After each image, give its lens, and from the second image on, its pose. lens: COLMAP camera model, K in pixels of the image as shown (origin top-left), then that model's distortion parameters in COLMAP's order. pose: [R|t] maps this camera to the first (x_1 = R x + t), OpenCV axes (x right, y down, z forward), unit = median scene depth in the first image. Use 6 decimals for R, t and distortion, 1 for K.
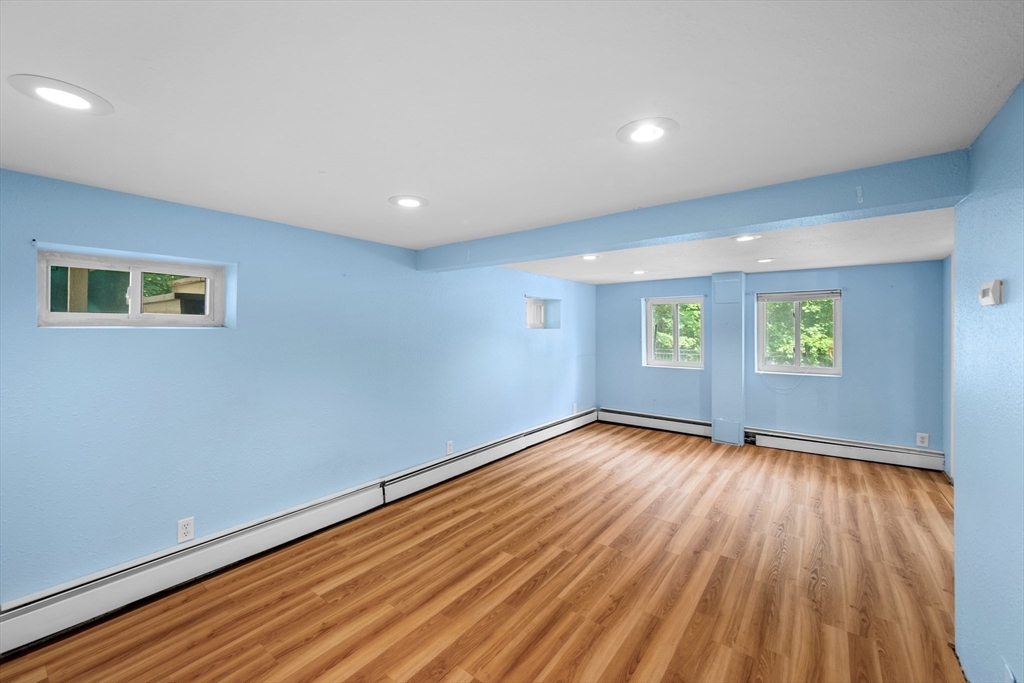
lens RADIAL K [[406.1, 0, 517.3], [0, 406.1, 330.0], [0, 0, 1]] dist [0.005793, 0.000072]
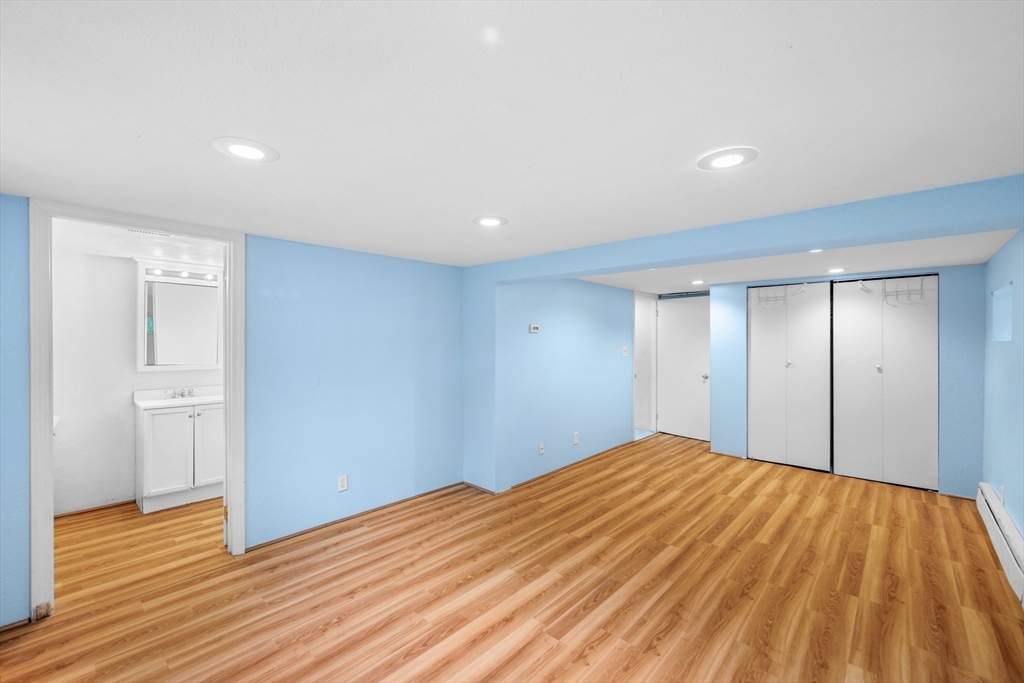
lens RADIAL K [[427.4, 0, 514.7], [0, 427.4, 341.3], [0, 0, 1]] dist [0.001704, 0.000038]
pose [[-0.995253, -0.002777, 0.097278, 0.432677], [-0.002570, 0.999994, 0.002256, -0.001384], [-0.097283, 0.001995, -0.995255, 1.798548]]
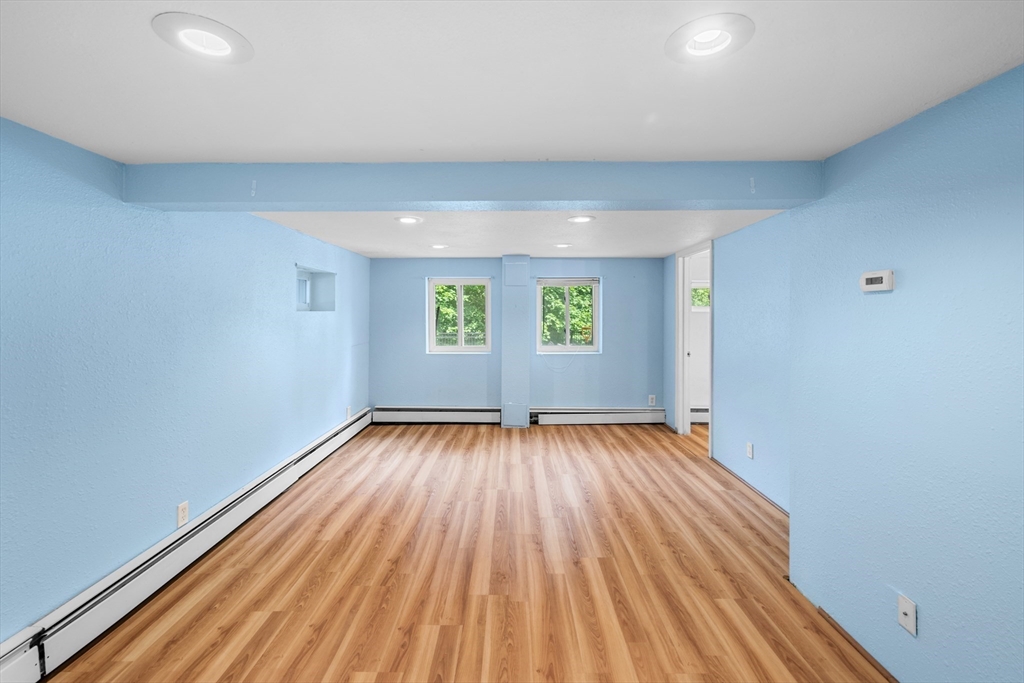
lens RADIAL K [[427.4, 0, 508.0], [0, 427.4, 309.8], [0, 0, 1]] dist [0.001704, 0.000038]
pose [[0.804576, 0.003390, 0.593840, -0.191361], [0.001143, 0.999973, -0.007257, 0.000361], [-0.593848, 0.006518, 0.804551, 0.273277]]
